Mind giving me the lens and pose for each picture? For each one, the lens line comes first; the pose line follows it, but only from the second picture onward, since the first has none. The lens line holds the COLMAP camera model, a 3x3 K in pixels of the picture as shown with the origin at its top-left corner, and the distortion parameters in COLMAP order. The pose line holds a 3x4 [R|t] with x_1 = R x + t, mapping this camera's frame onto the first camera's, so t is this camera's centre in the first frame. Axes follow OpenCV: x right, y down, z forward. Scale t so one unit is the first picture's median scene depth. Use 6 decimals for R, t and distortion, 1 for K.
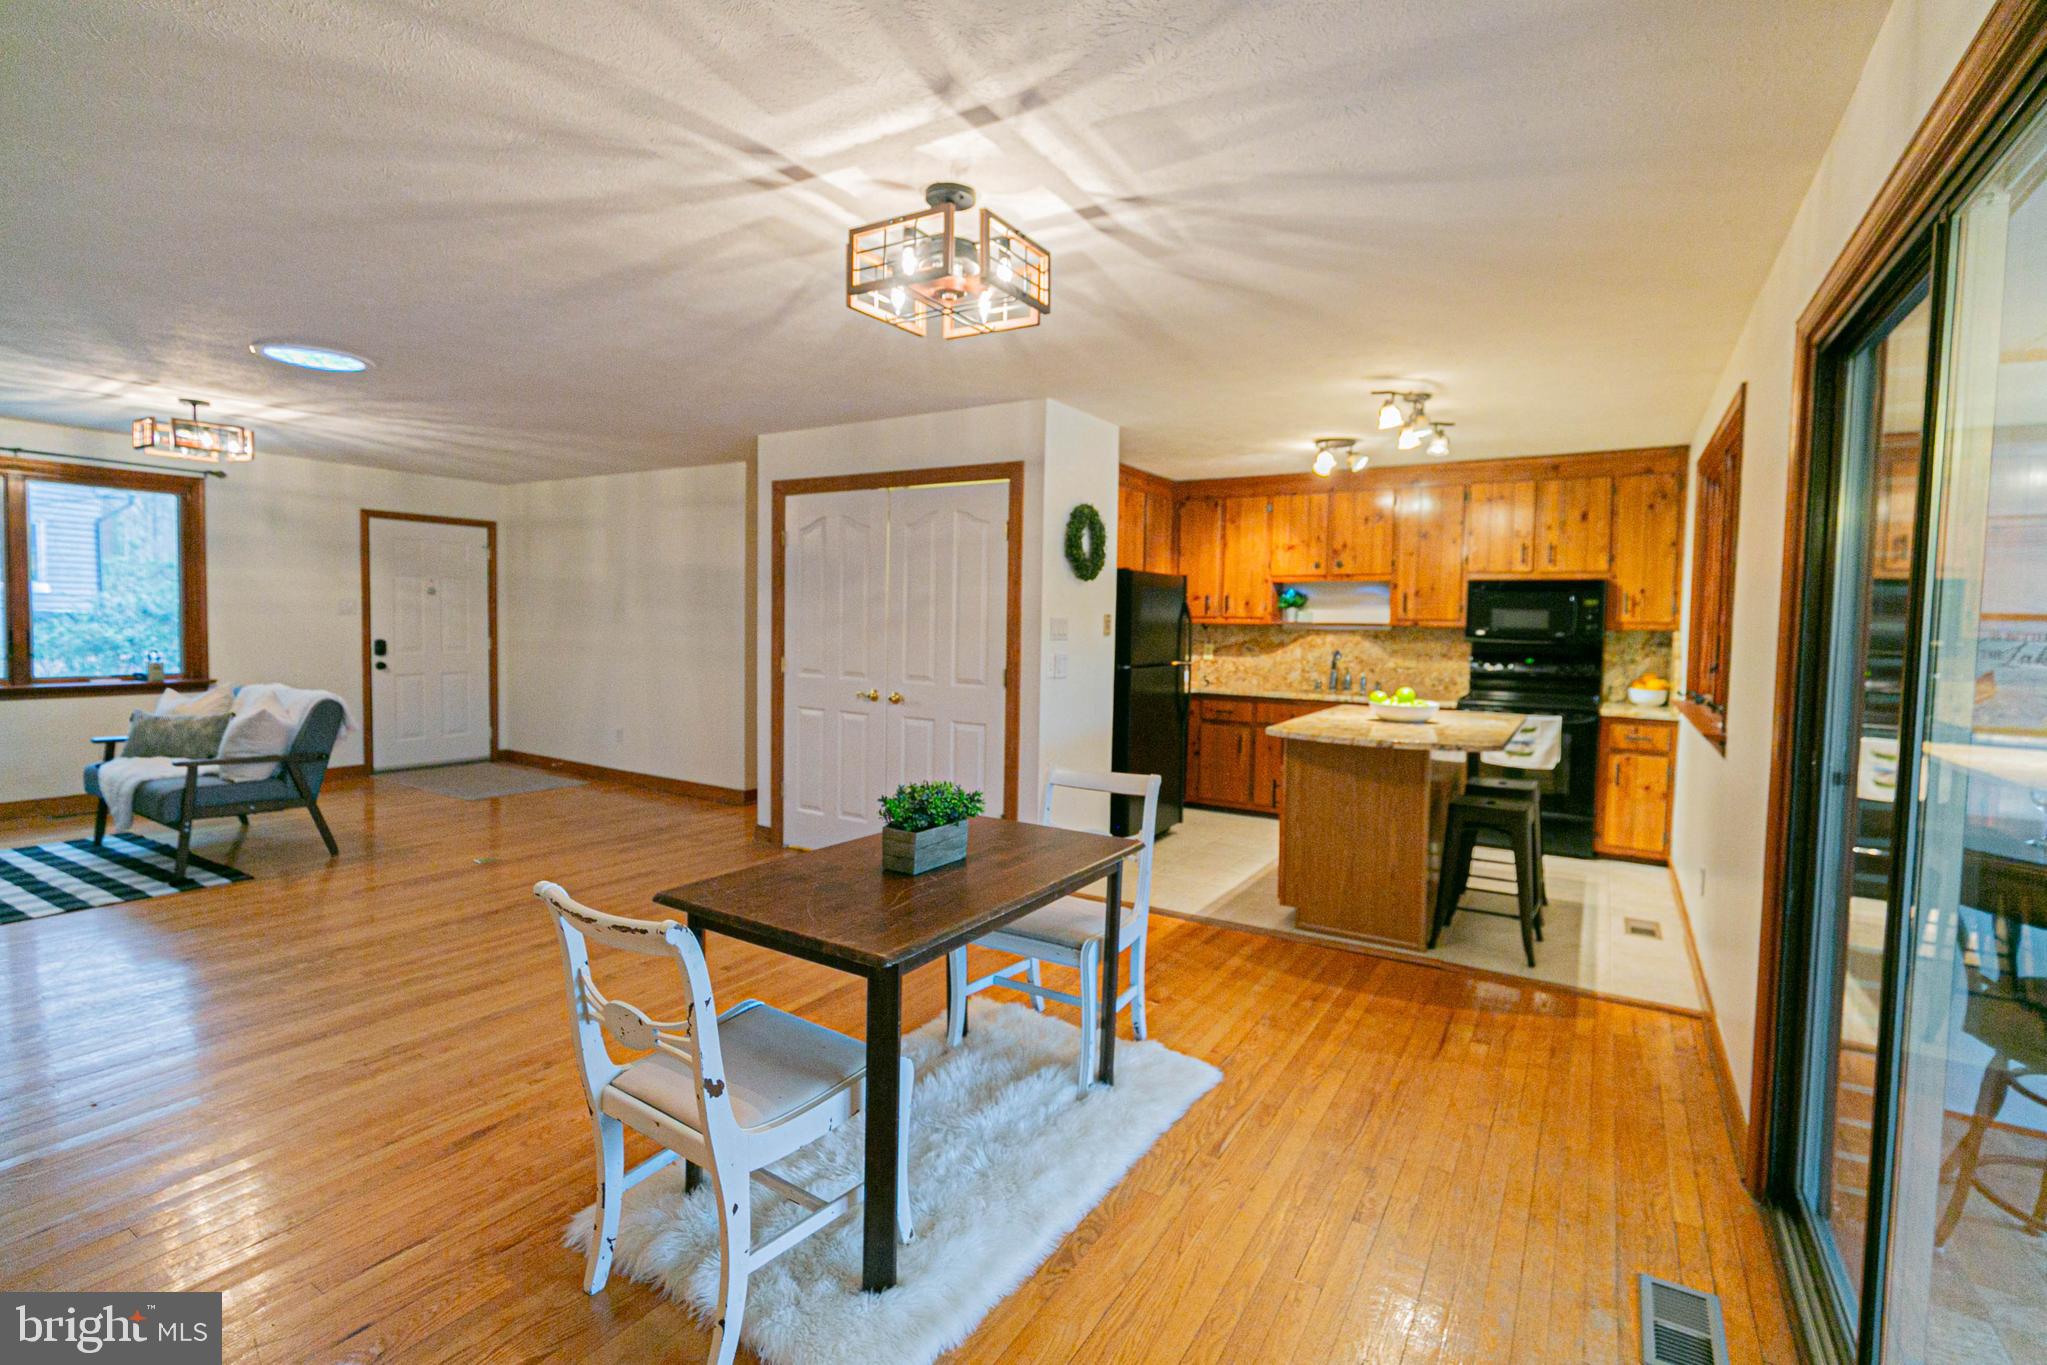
lens RADIAL K [[967.9, 0, 1016.2], [0, 967.9, 658.6], [0, 0, 1]] dist [0.005902, -0.000617]
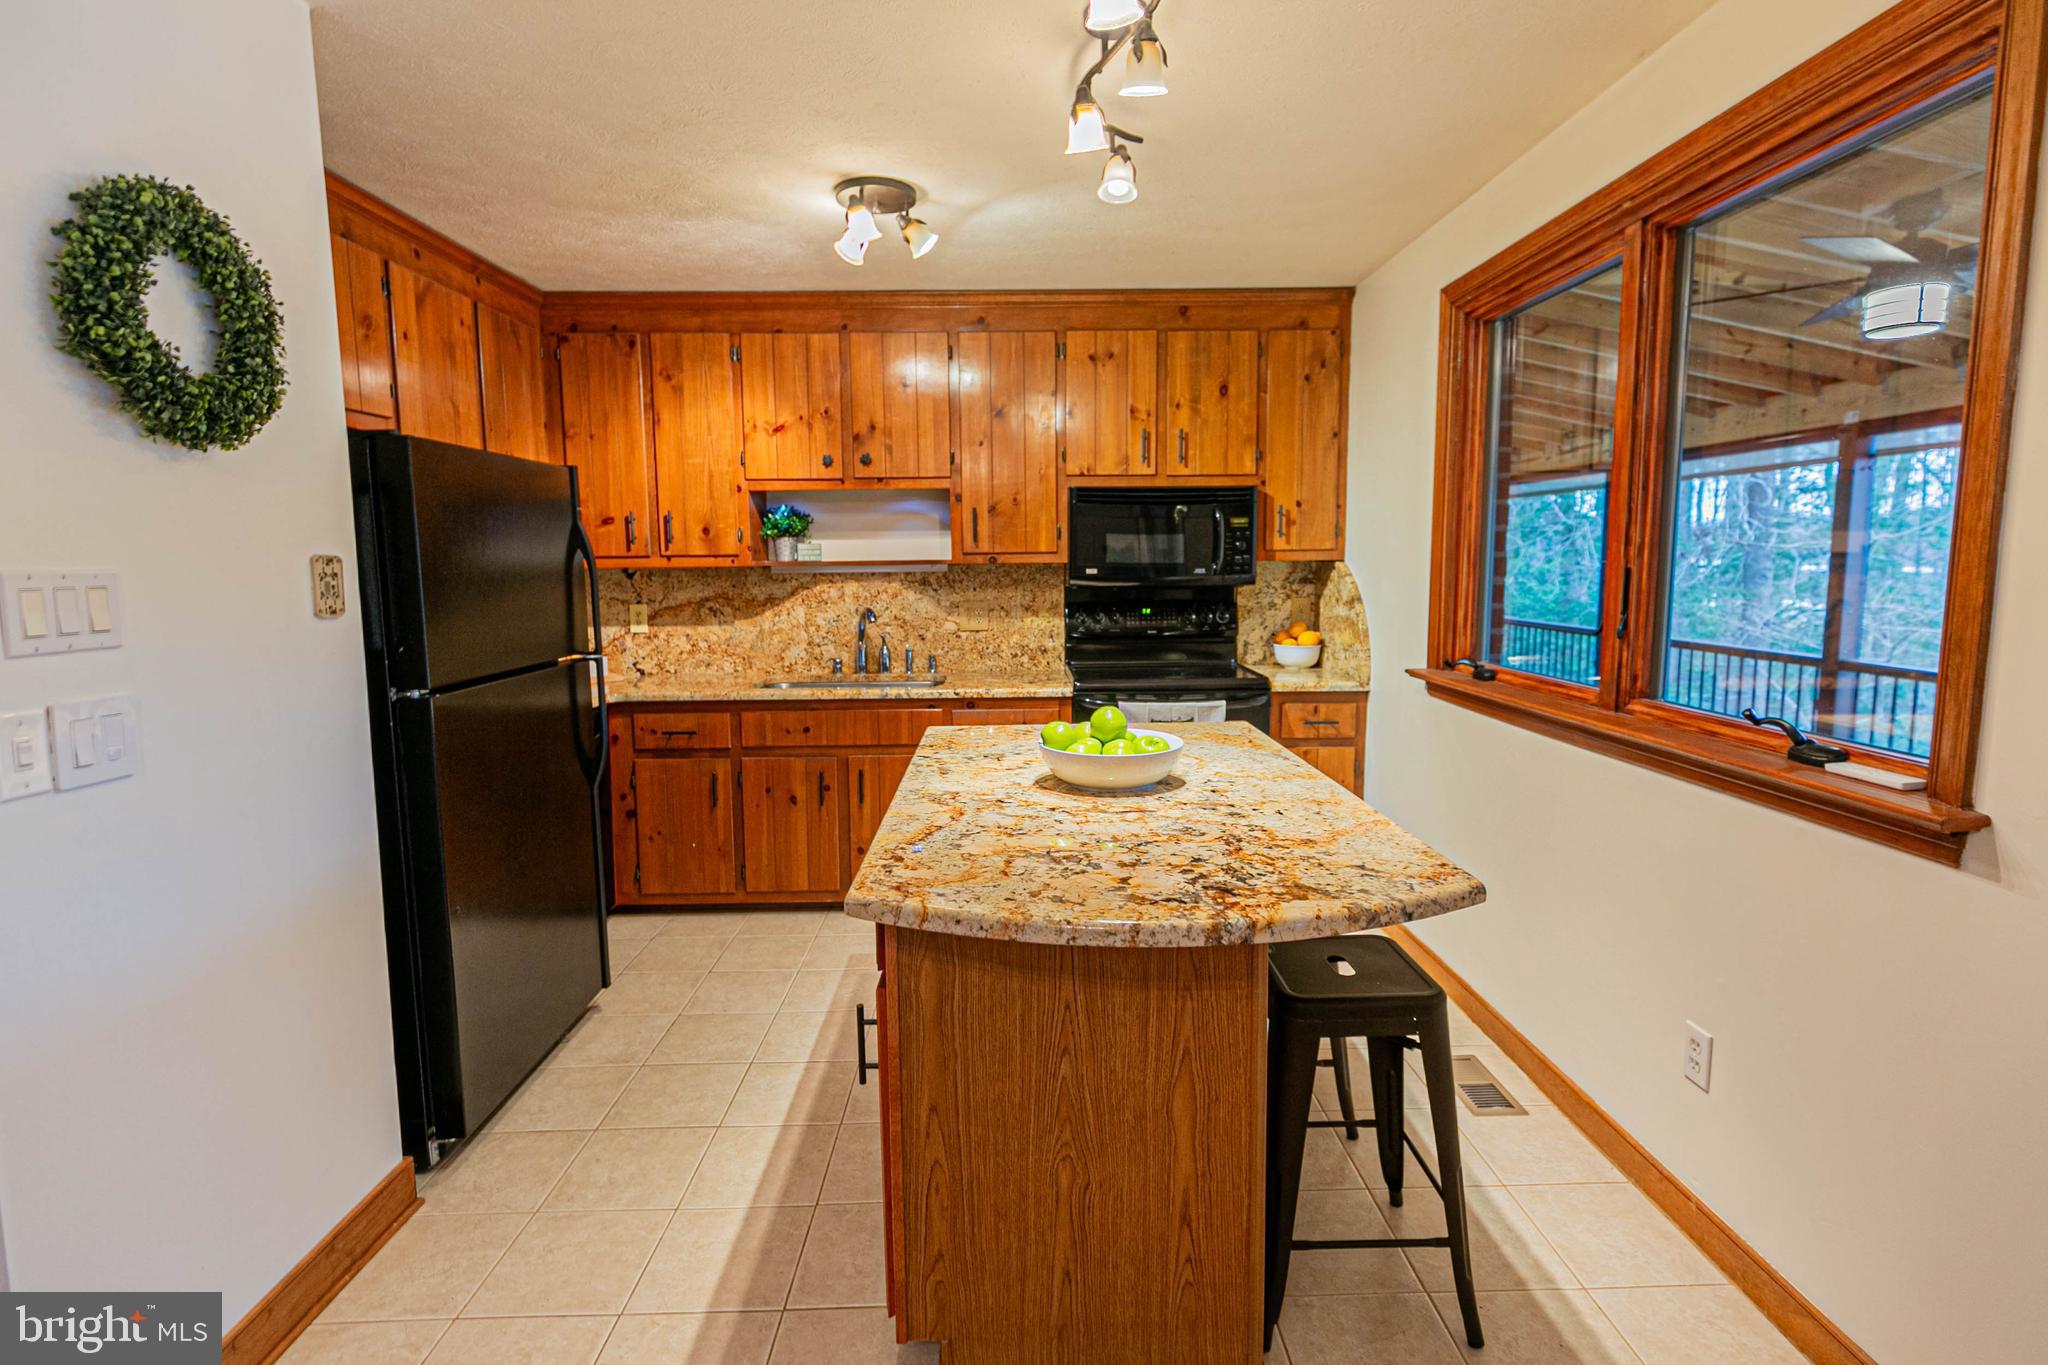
lens RADIAL K [[968.4, 0, 1037.7], [0, 968.4, 665.5], [0, 0, 1]] dist [0.005902, -0.000617]
pose [[0.834029, -0.084440, 0.545220, 0.101573], [0.045833, 0.995407, 0.084051, -0.020731], [-0.549813, -0.045111, 0.834069, 0.495011]]
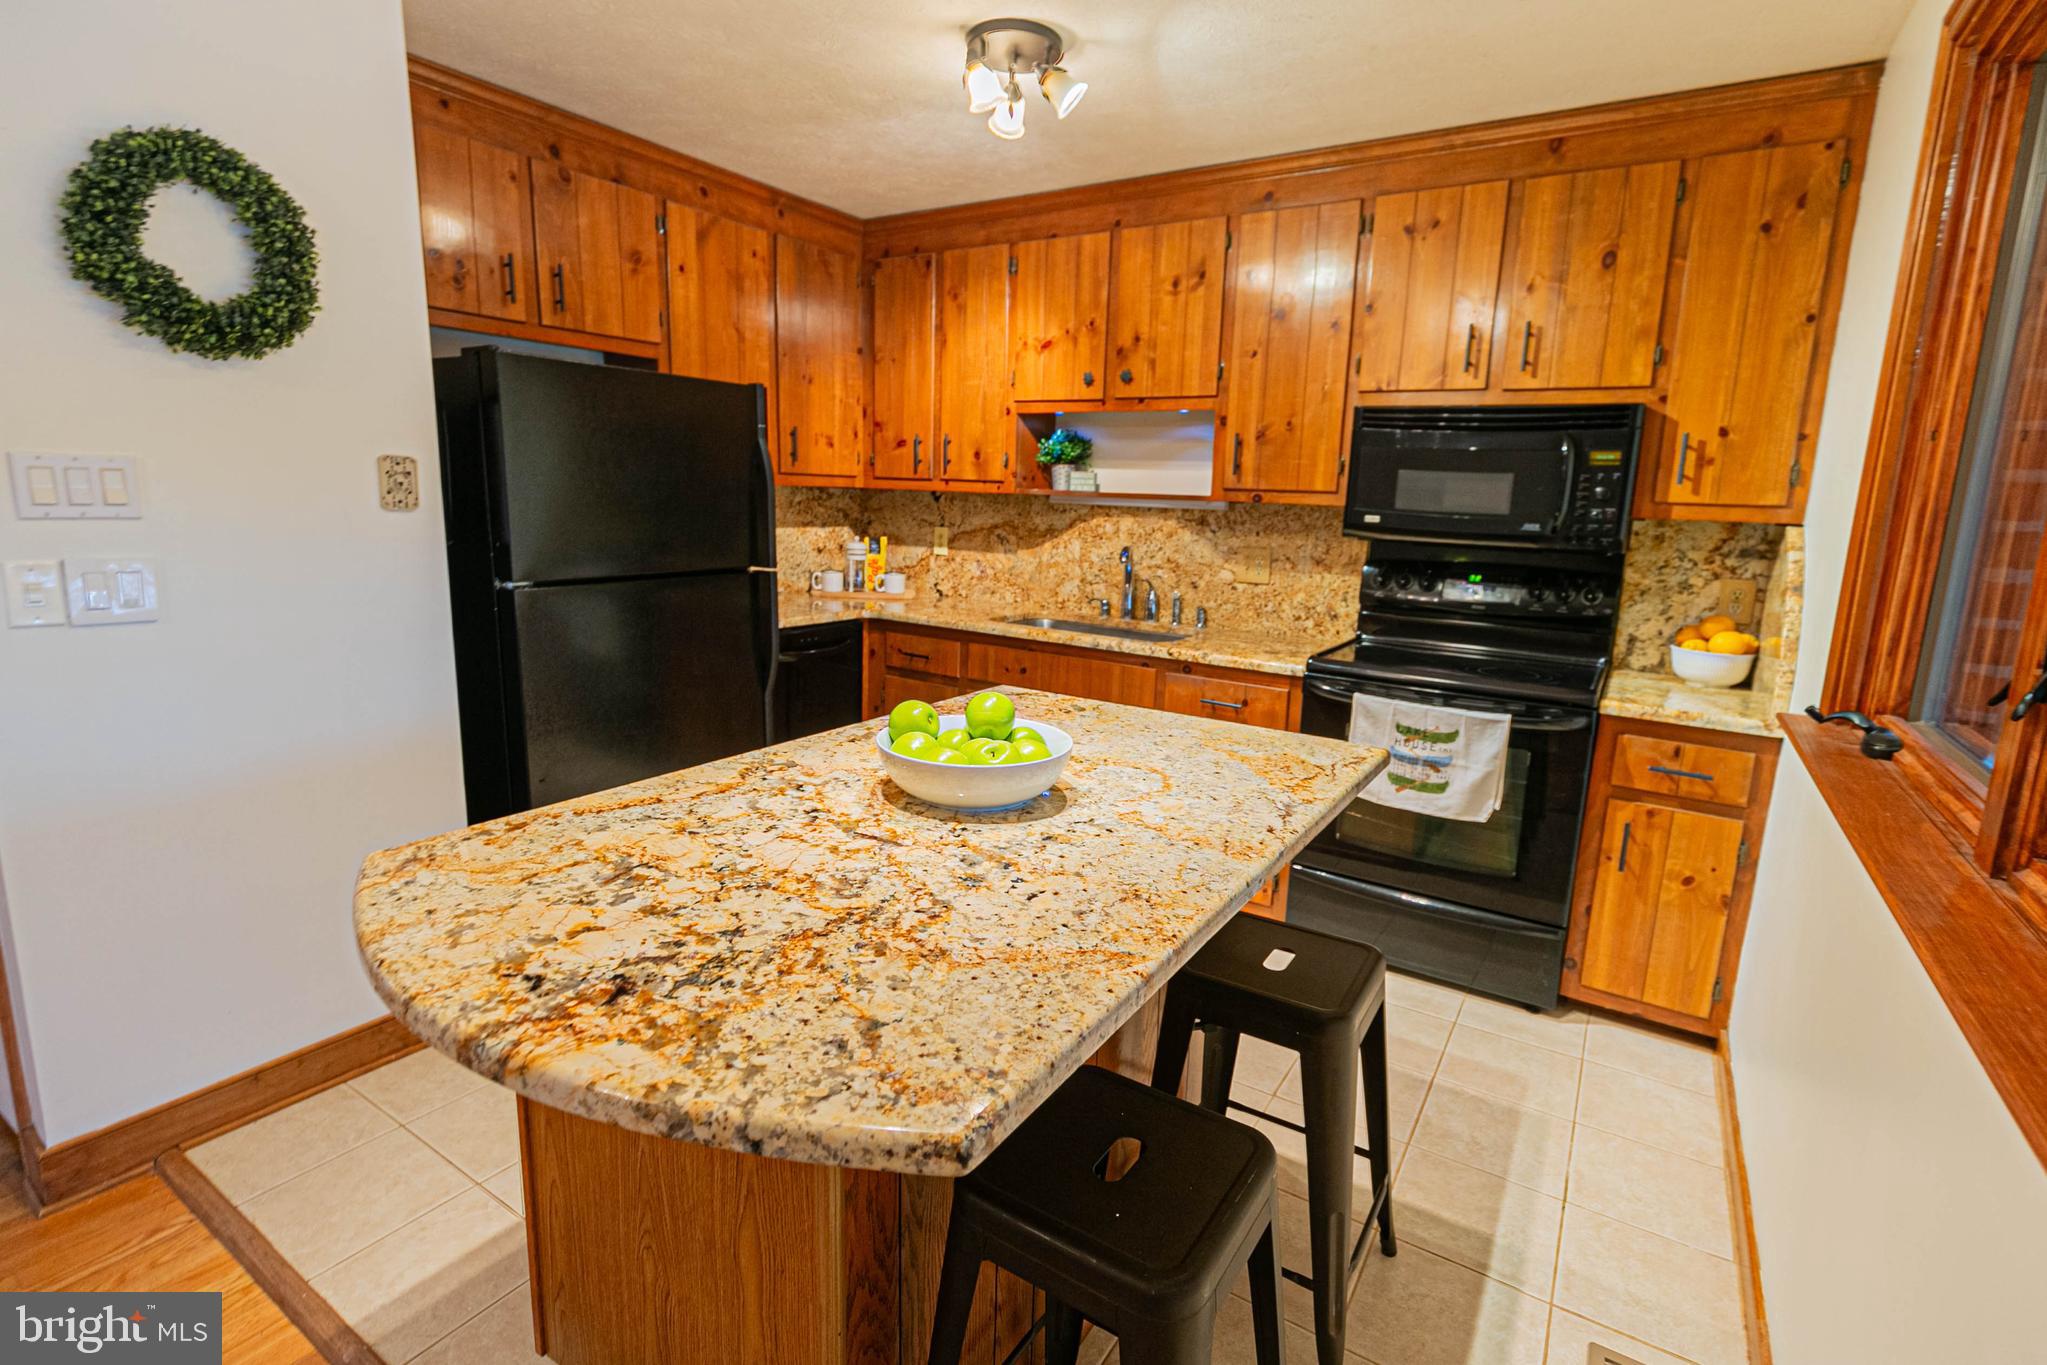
lens RADIAL K [[967.9, 0, 1049.5], [0, 967.9, 654.8], [0, 0, 1]] dist [0.005902, -0.000617]
pose [[0.999751, 0.021946, -0.003948, 0.325152], [-0.021267, 0.991668, 0.127051, -0.017925], [0.006703, -0.126936, 0.991888, 0.518818]]
